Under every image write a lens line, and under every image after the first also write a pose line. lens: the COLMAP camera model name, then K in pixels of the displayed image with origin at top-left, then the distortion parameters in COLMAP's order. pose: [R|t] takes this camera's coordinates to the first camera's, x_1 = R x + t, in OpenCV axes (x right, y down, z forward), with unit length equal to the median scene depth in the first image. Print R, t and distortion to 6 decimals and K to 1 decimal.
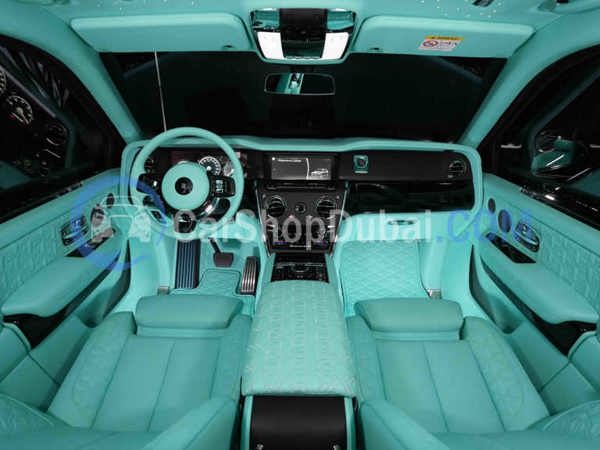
lens RADIAL K [[360.7, 0, 299.2], [0, 360.7, 224.3], [0, 0, 1]] dist [-0.002890, 0.006032]
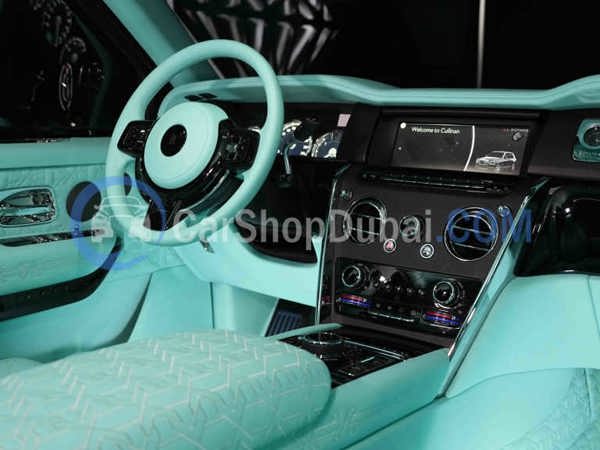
lens RADIAL K [[810.6, 0, 302.1], [0, 810.6, 223.3], [0, 0, 1]] dist [0.020295, 0.000000]
pose [[0.798339, 0.095376, -0.594608, 0.445237], [-0.238542, 0.956697, -0.166817, 0.132401], [0.552949, 0.275016, 0.786520, 0.188516]]
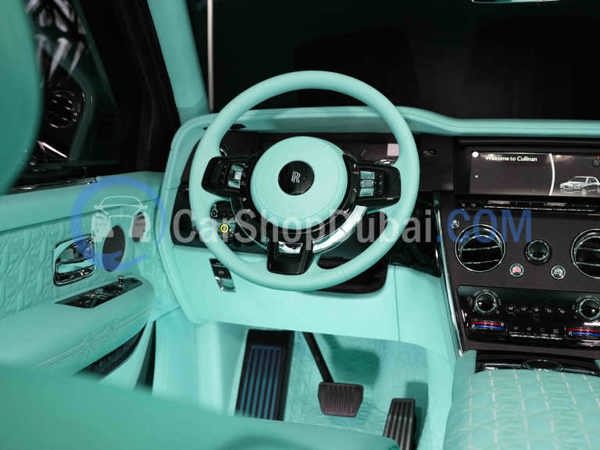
lens RADIAL K [[810.6, 0, 298.6], [0, 810.6, 226.5], [0, 0, 1]] dist [0.020295, 0.000000]
pose [[0.975662, 0.030039, -0.217214, -0.065460], [-0.084234, 0.965913, -0.244777, 0.189580], [0.202458, 0.257116, 0.944935, -0.012291]]
